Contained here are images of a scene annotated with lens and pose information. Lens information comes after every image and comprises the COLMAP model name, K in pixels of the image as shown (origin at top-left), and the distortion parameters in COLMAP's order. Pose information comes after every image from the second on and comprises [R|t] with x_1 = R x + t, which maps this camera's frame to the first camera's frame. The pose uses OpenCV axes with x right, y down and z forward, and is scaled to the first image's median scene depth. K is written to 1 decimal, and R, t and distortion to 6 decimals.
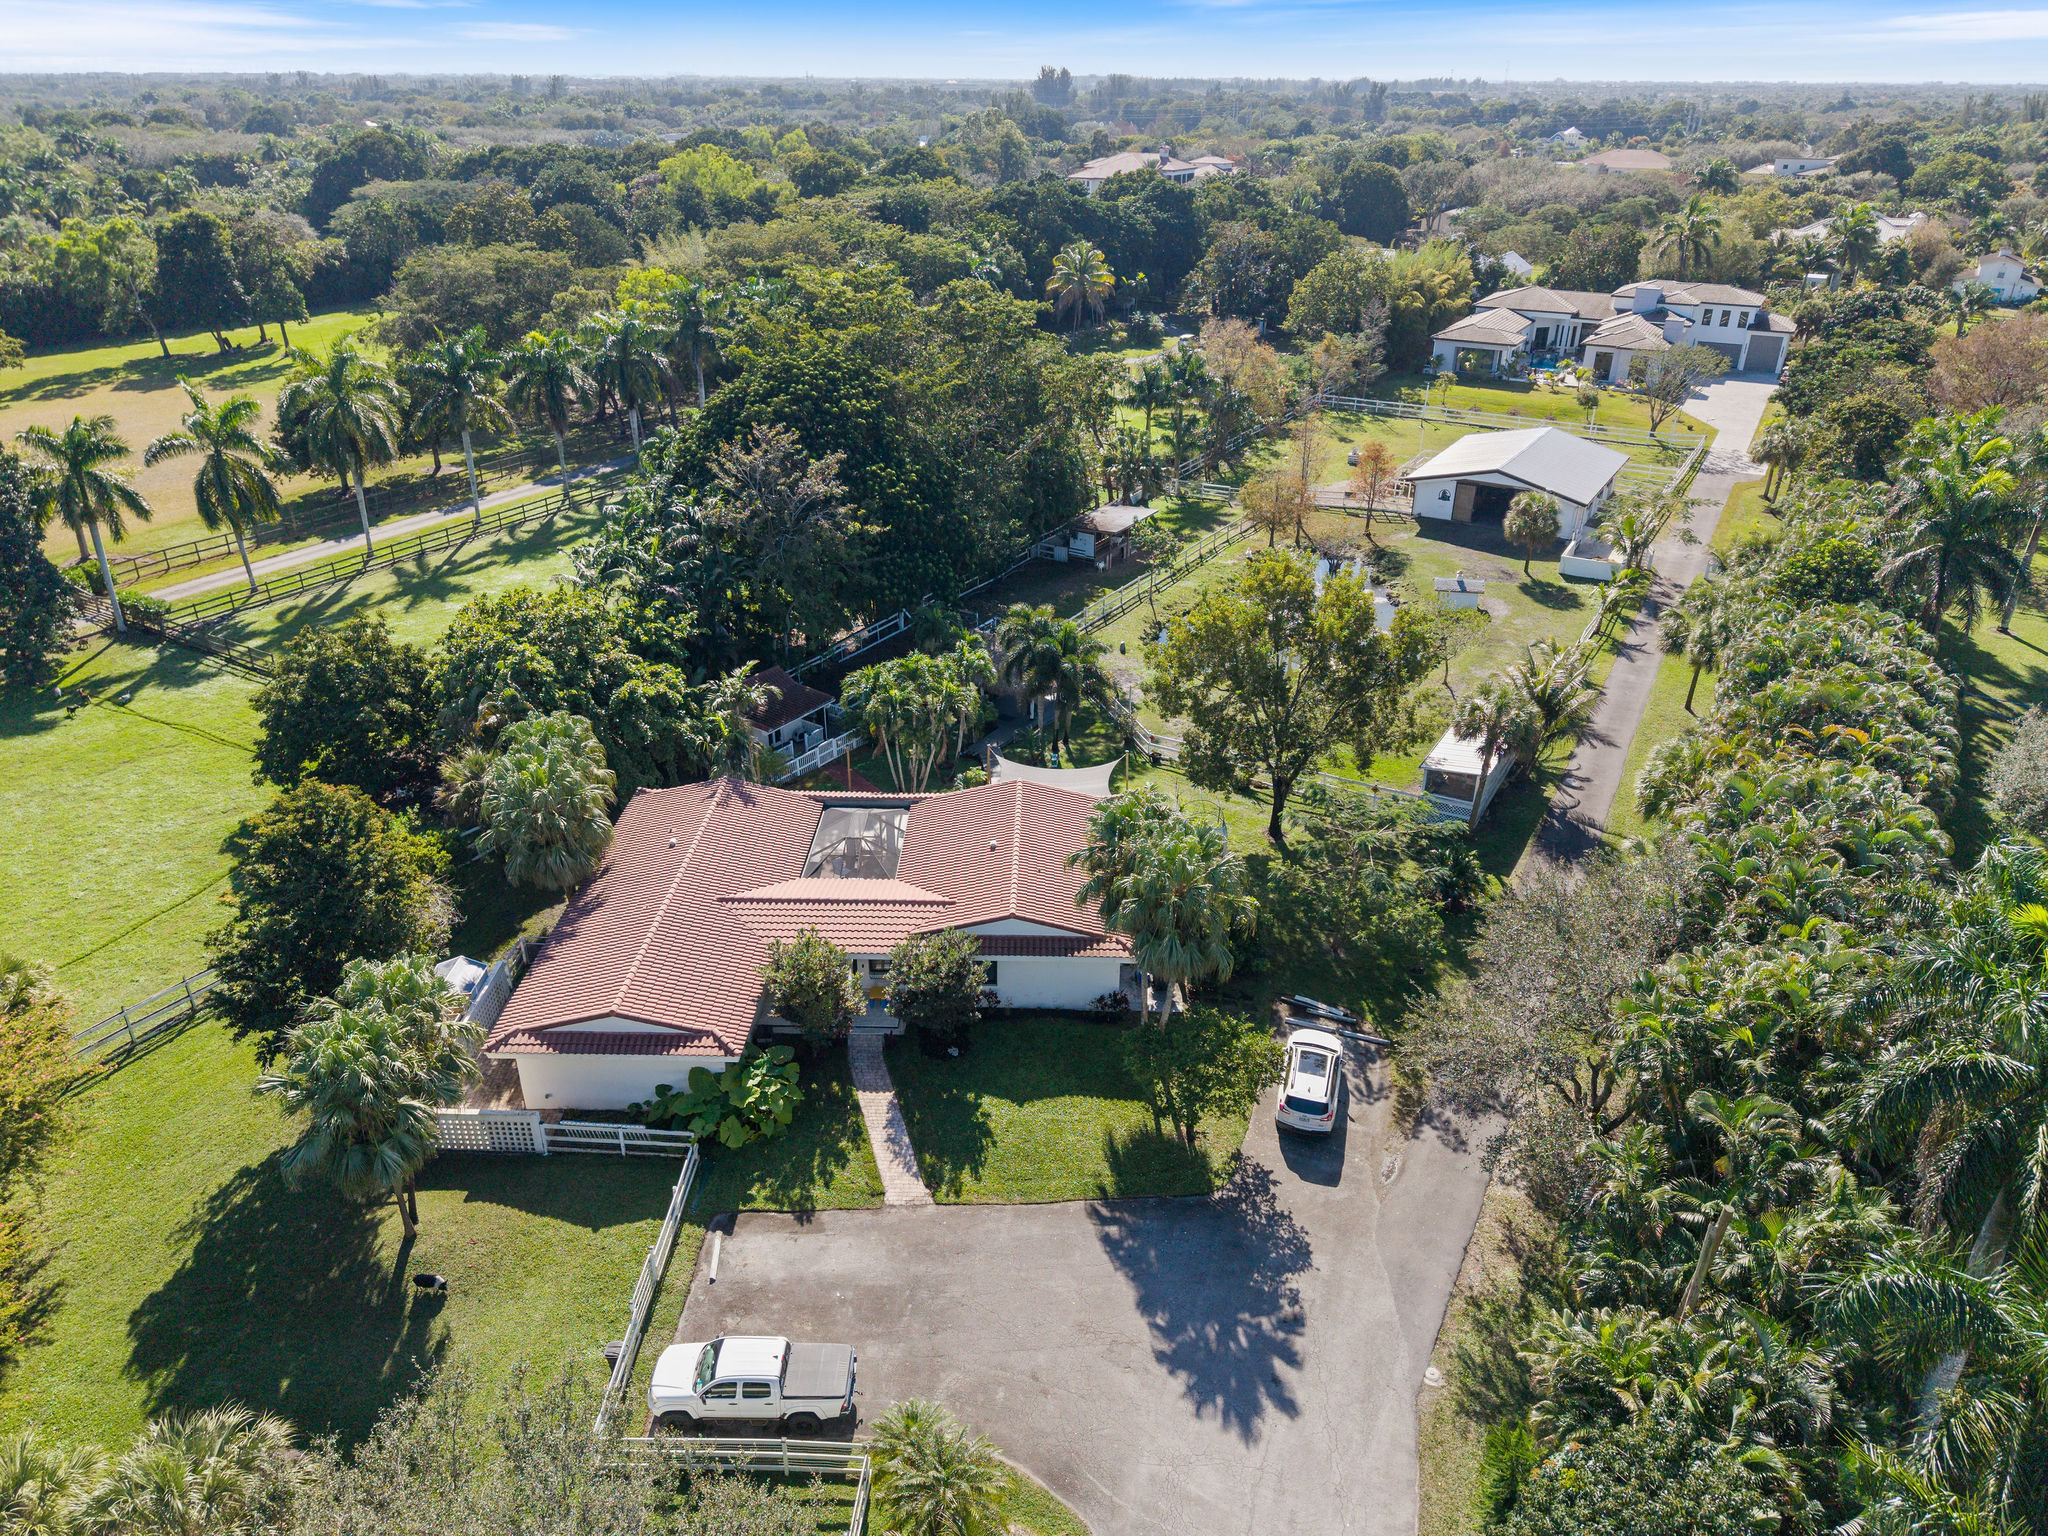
lens RADIAL K [[1378.9, 0, 1024.0], [0, 1378.9, 768.0], [0, 0, 1]] dist [0.005971, 0.000959]
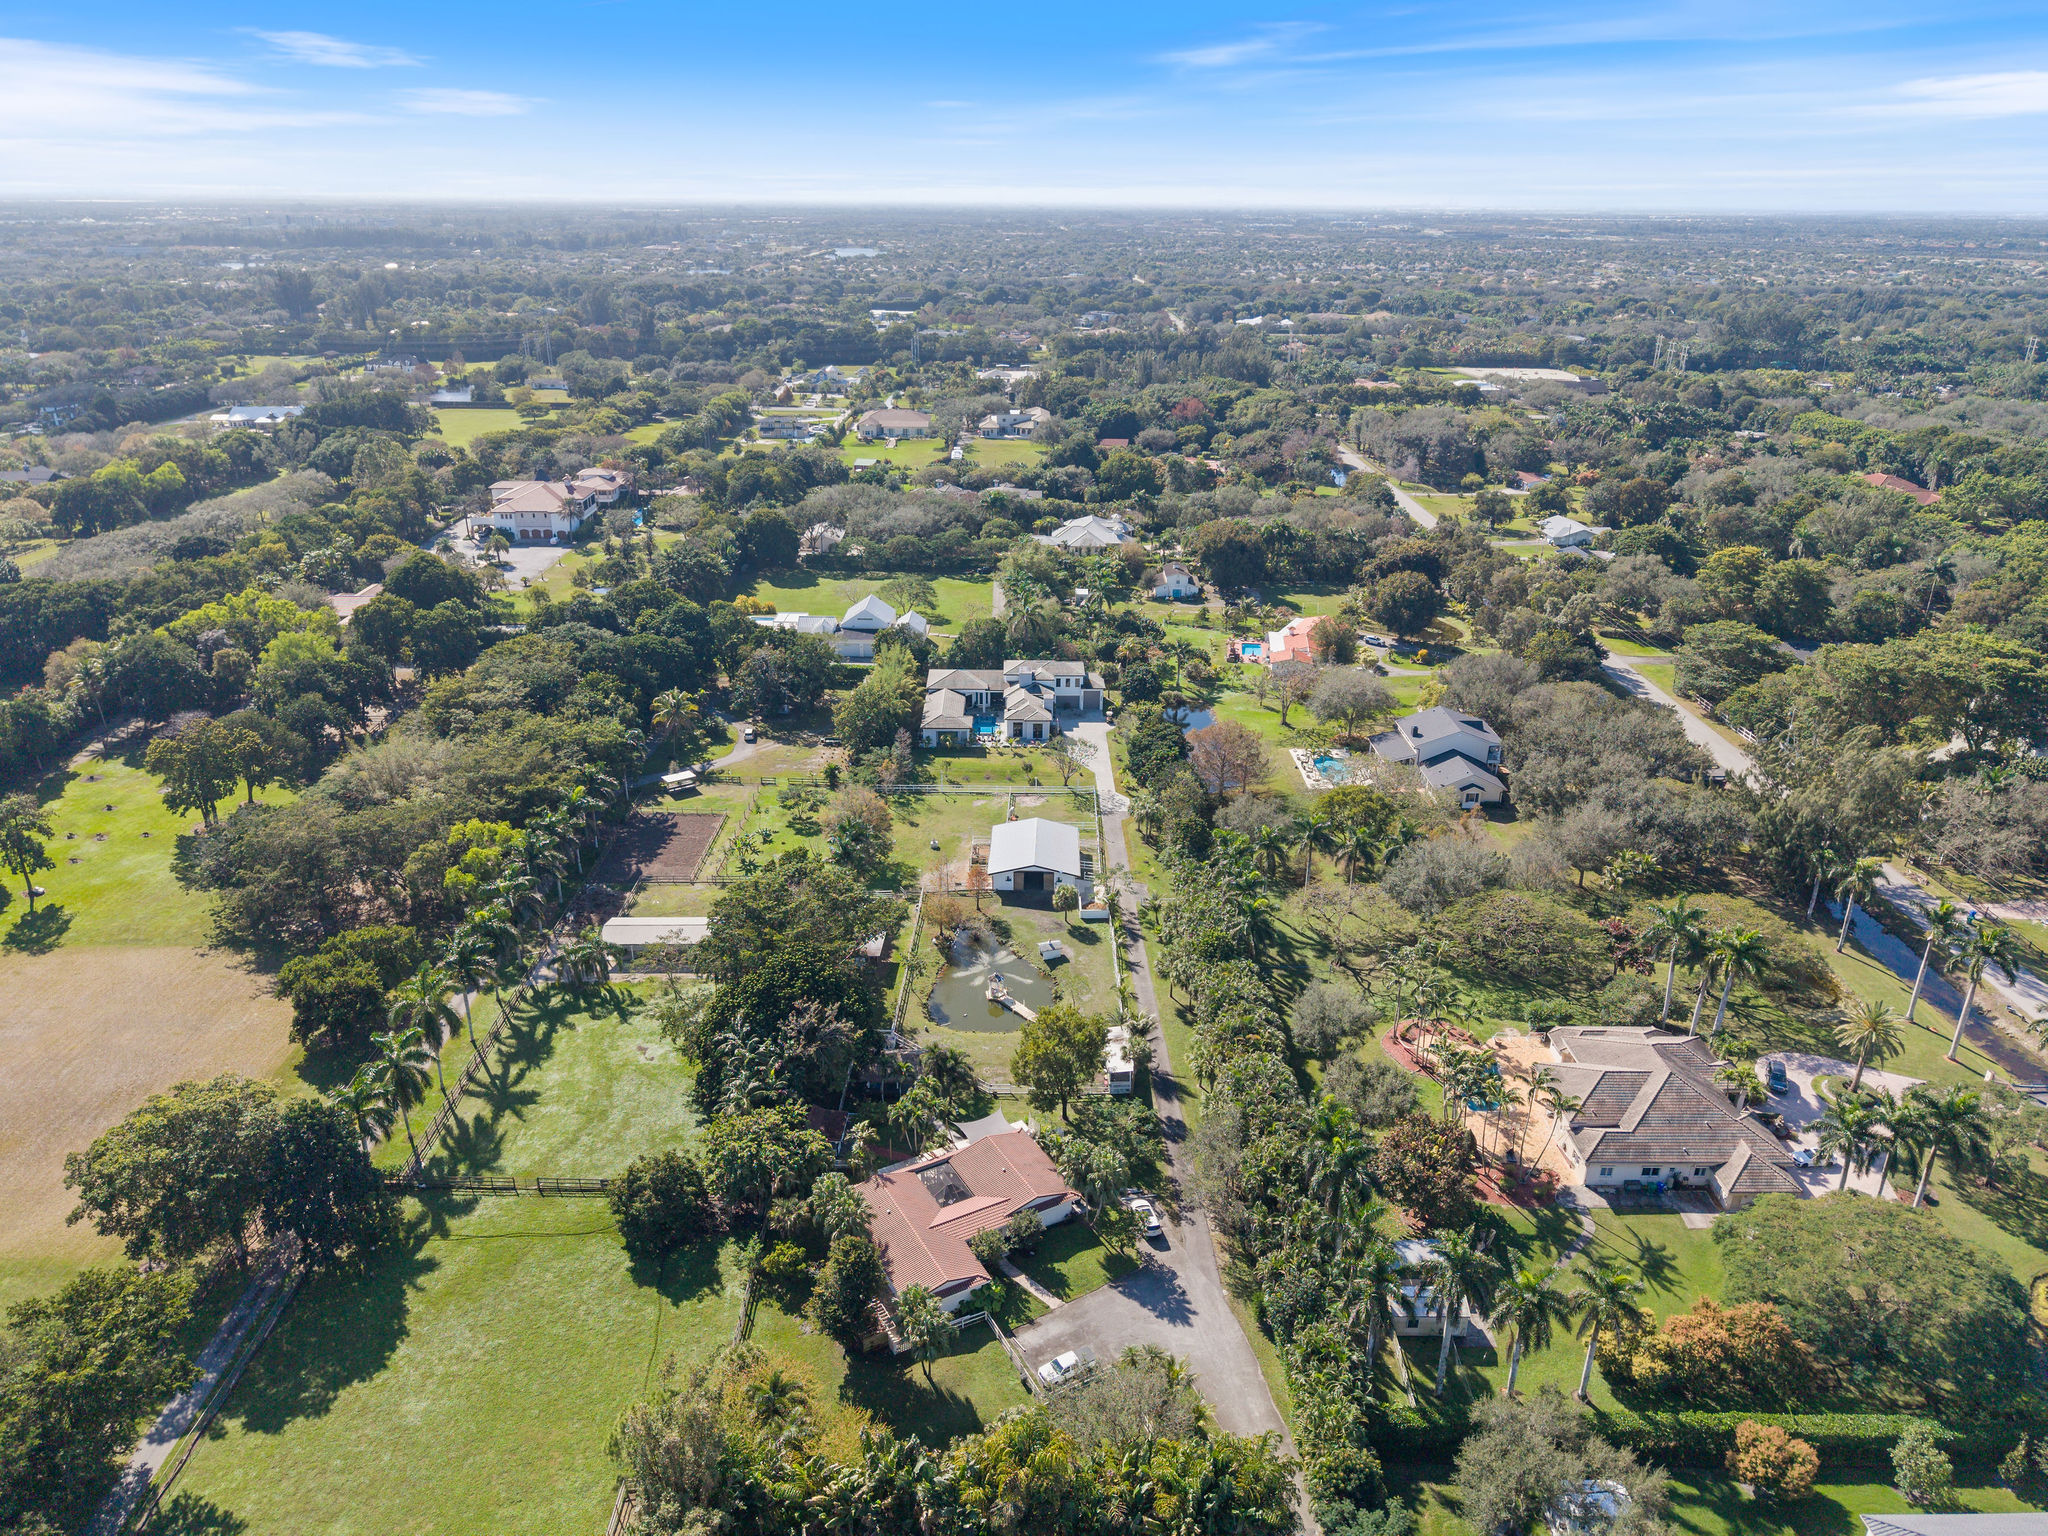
lens RADIAL K [[1418.4, 0, 1024.0], [0, 1418.4, 768.0], [0, 0, 1]] dist [0.135564, -0.358243]
pose [[0.860899, -0.194870, 0.469977, -1.175663], [0.222358, 0.974960, -0.003058, -0.705253], [-0.457613, 0.107136, 0.882673, -1.564575]]
